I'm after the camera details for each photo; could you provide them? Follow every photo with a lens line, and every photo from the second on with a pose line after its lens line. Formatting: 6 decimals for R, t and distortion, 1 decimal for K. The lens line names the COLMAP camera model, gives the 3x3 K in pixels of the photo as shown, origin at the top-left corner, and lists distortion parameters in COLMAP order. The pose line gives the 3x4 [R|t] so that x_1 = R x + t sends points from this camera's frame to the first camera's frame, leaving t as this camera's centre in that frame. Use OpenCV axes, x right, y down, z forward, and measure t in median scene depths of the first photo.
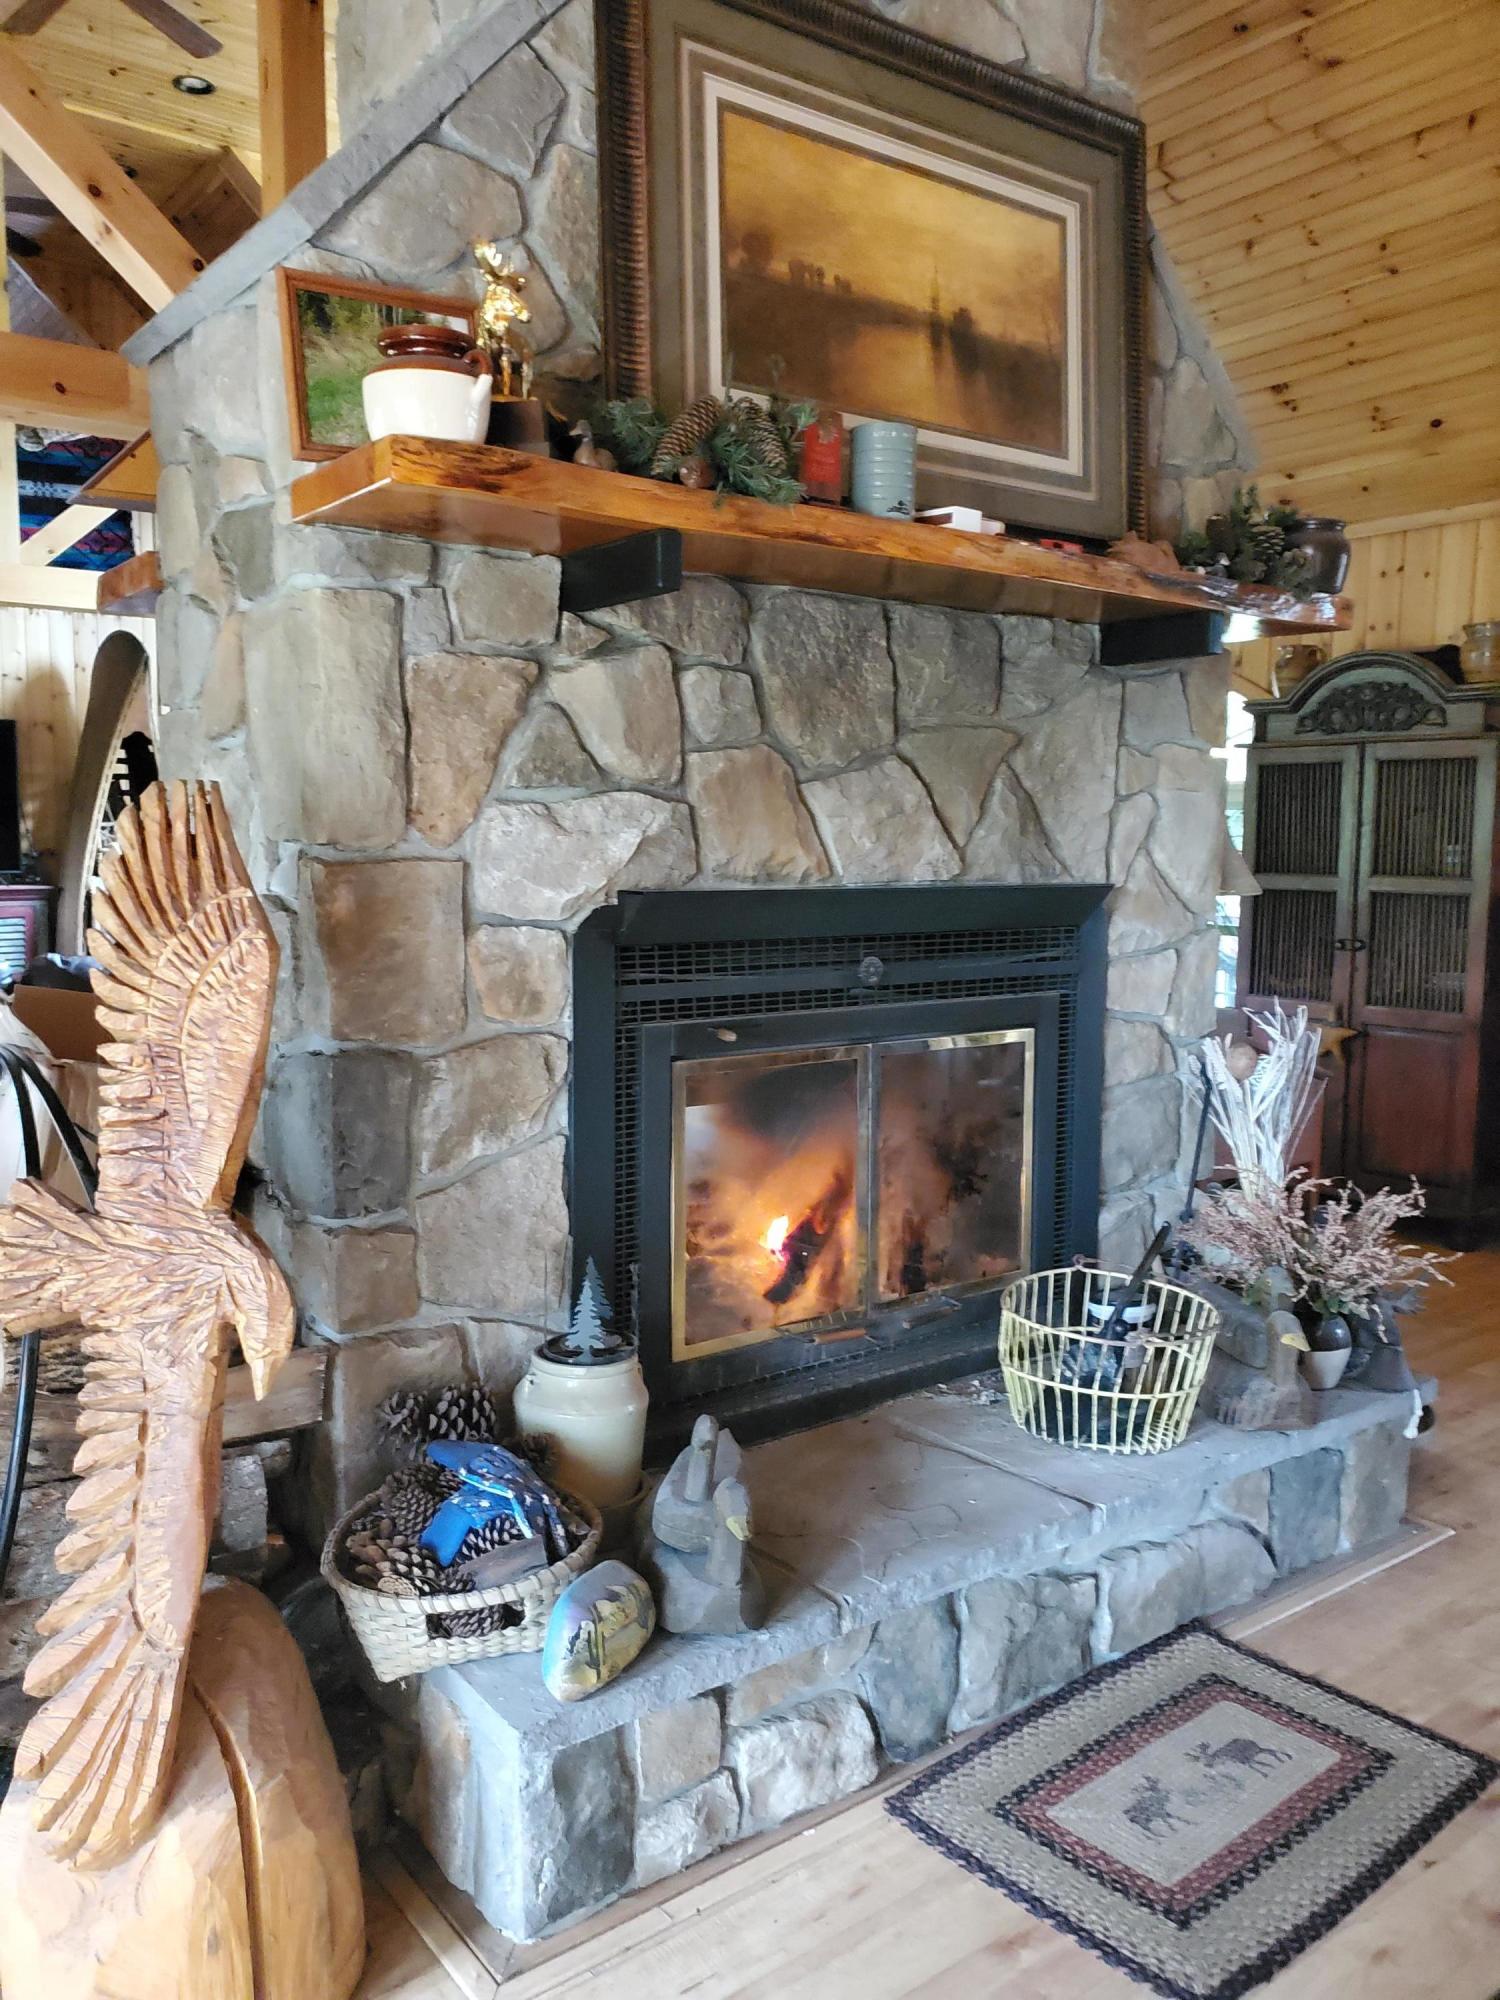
lens RADIAL K [[1601.7, 0, 747.0], [0, 1601.7, 906.1], [0, 0, 1]] dist [0.097875, -0.095690]
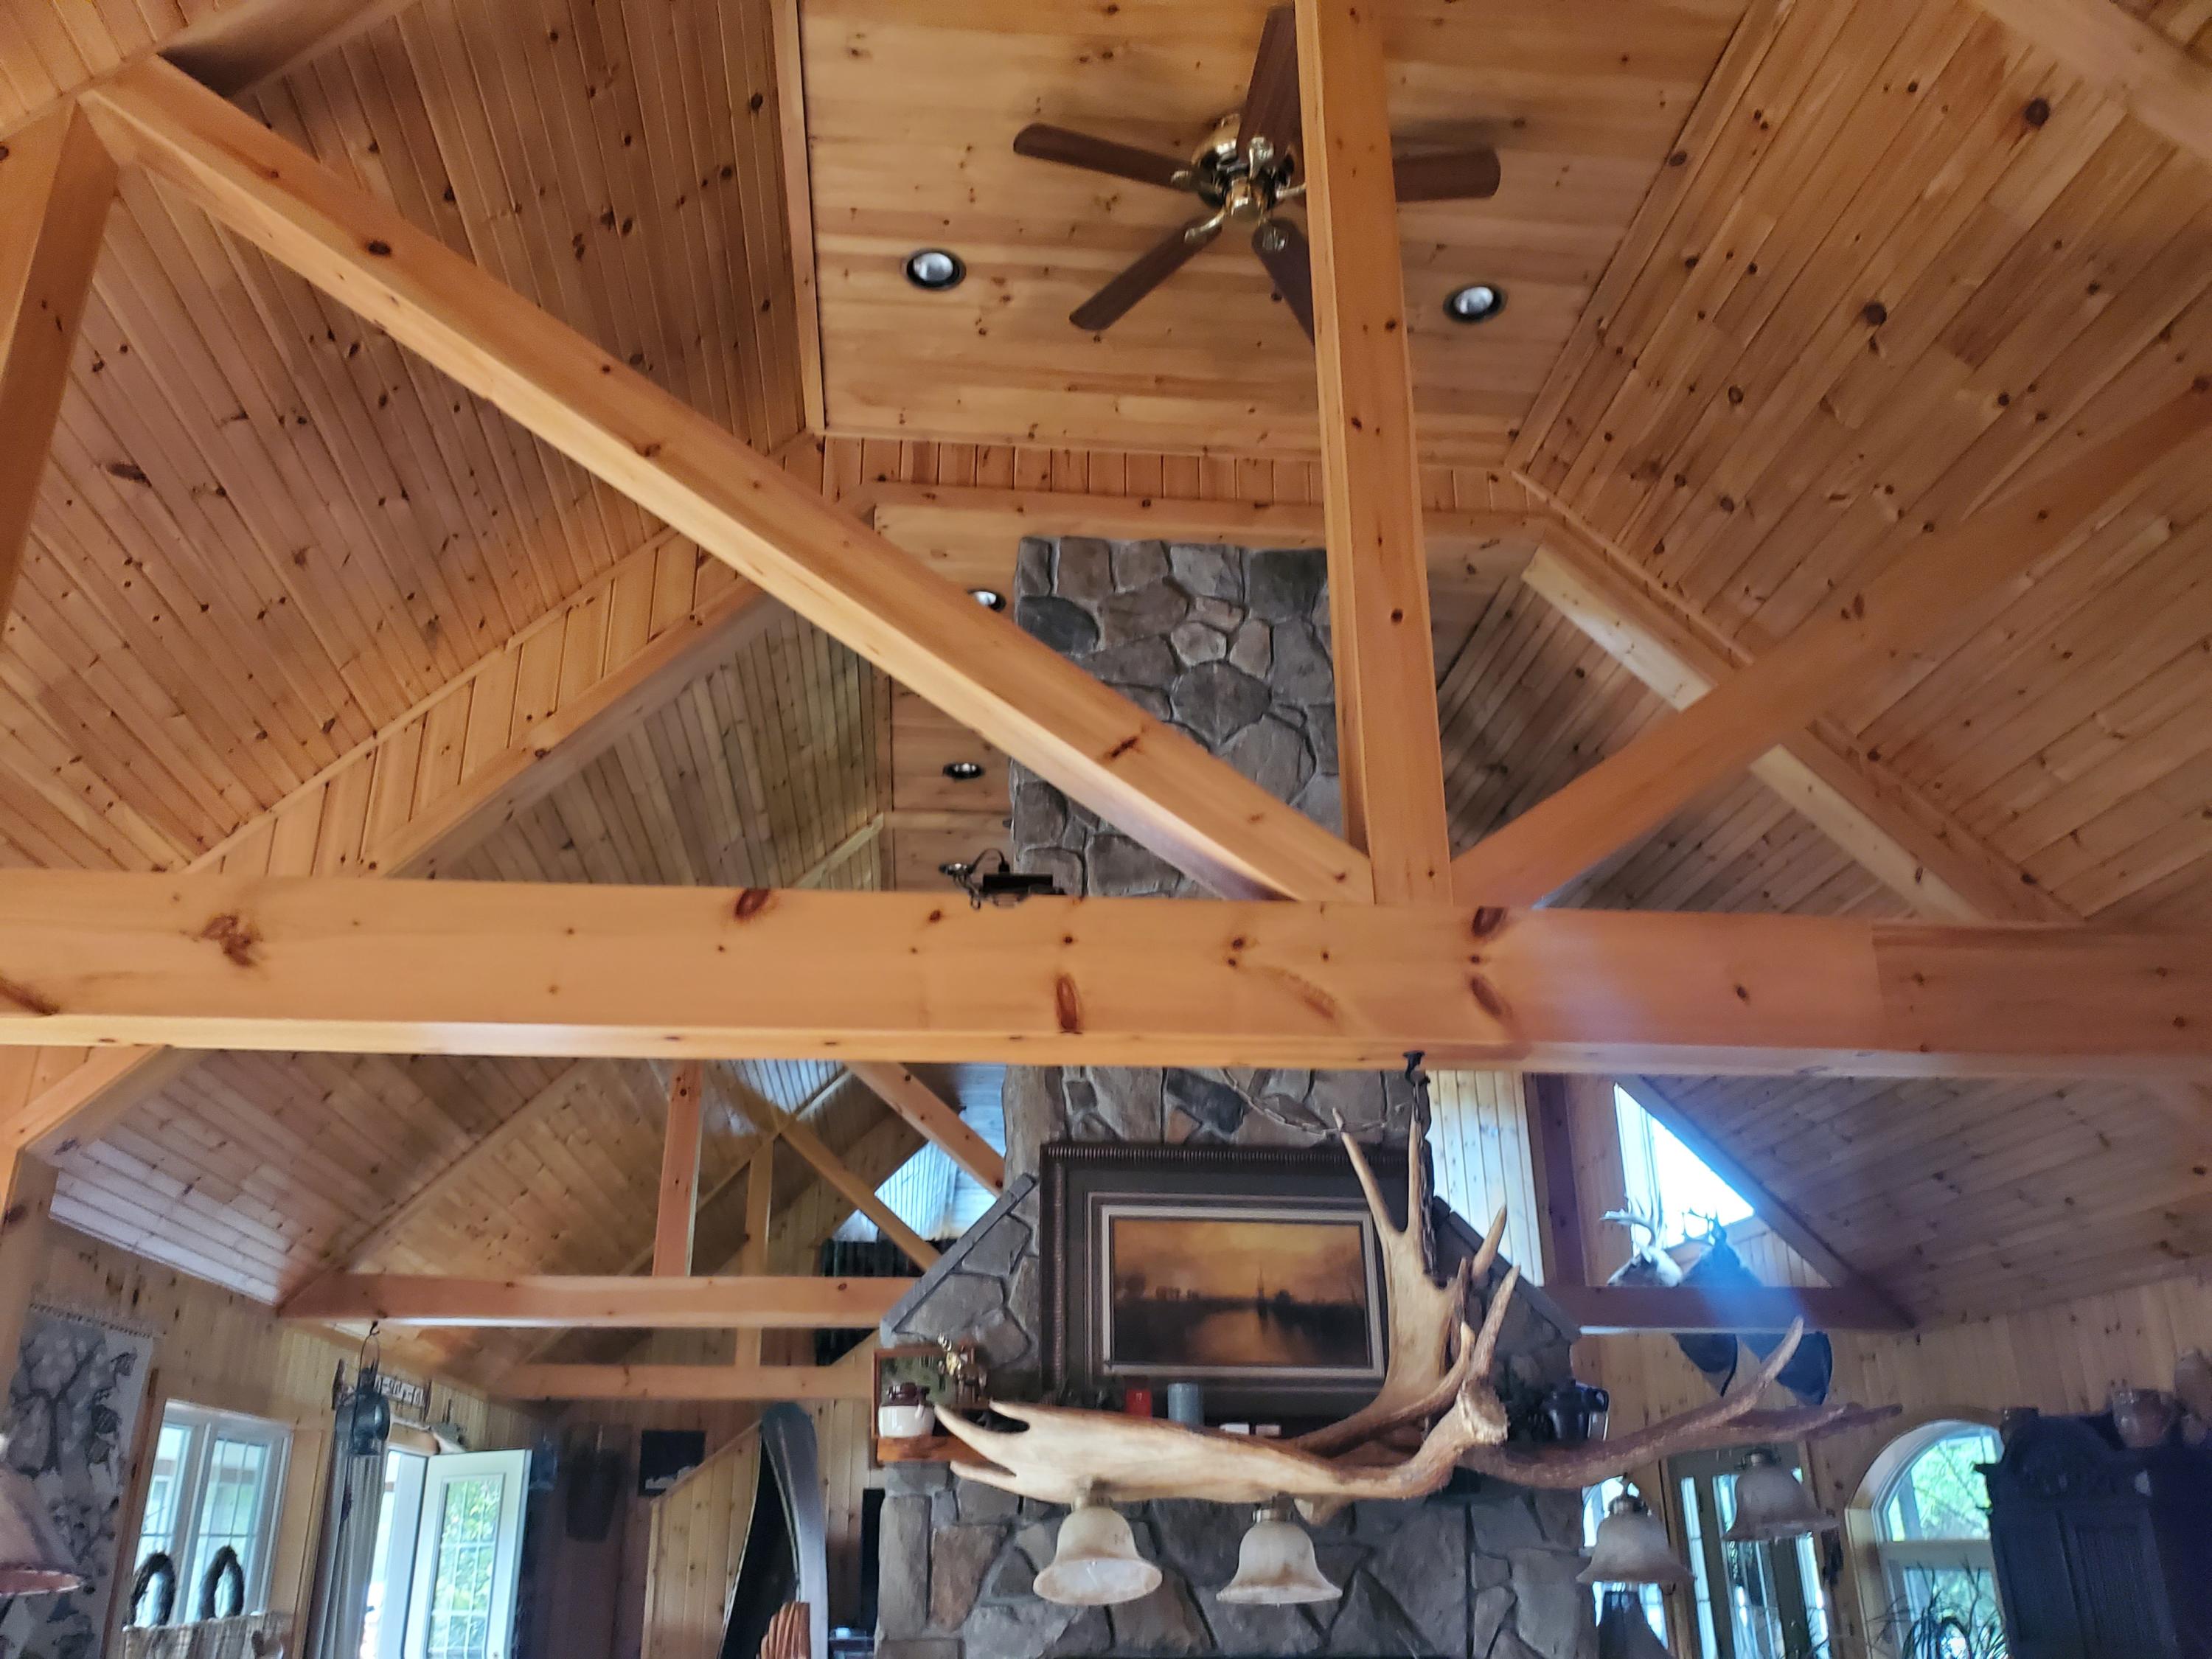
lens RADIAL K [[1899.3, 0, 1106.0], [0, 1899.3, 829.5], [0, 0, 1]] dist [-0.003325, -0.007027]
pose [[0.861920, -0.190789, -0.469781, 1.038166], [-0.014014, 0.917190, -0.398203, -0.013425], [0.506851, 0.349802, 0.787871, -0.873223]]
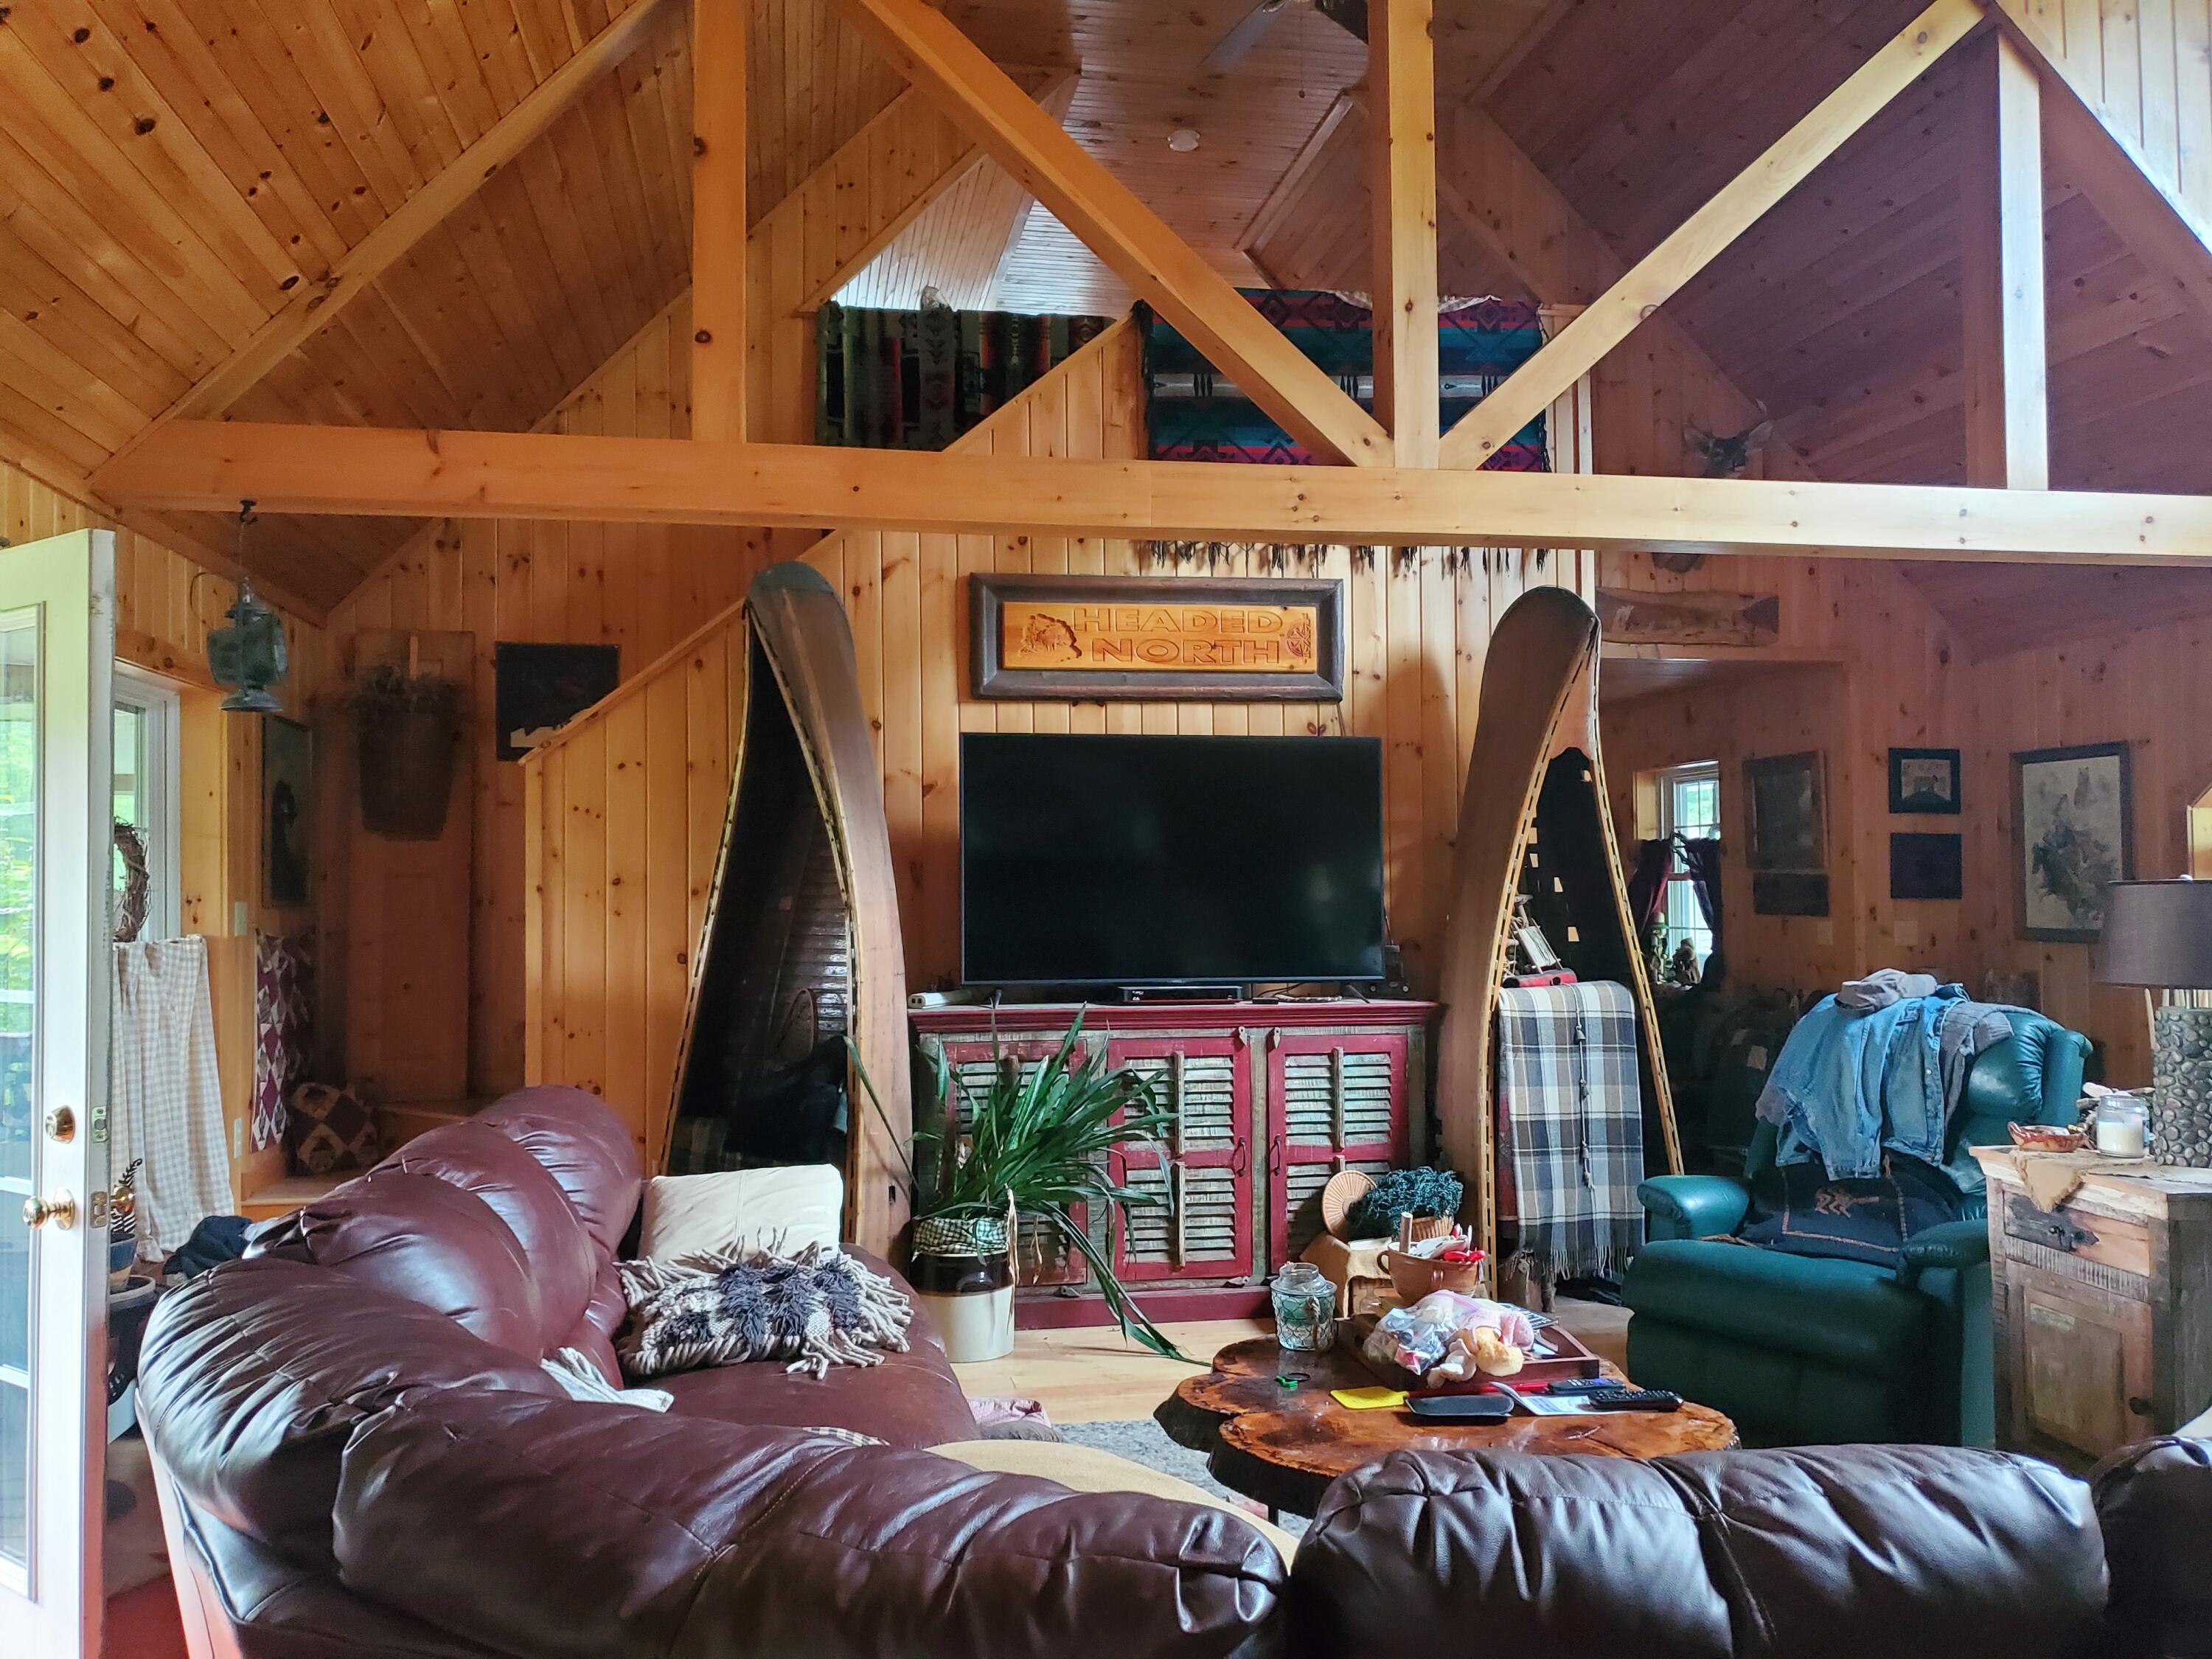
lens RADIAL K [[1771.5, 0, 1047.0], [0, 1771.5, 881.1], [0, 0, 1]] dist [0.097875, -0.095690]
pose [[0.888090, -0.016659, -0.459369, -1.039875], [-0.011535, 0.998221, -0.058500, -0.074800], [0.459526, 0.057252, 0.886317, 1.372856]]
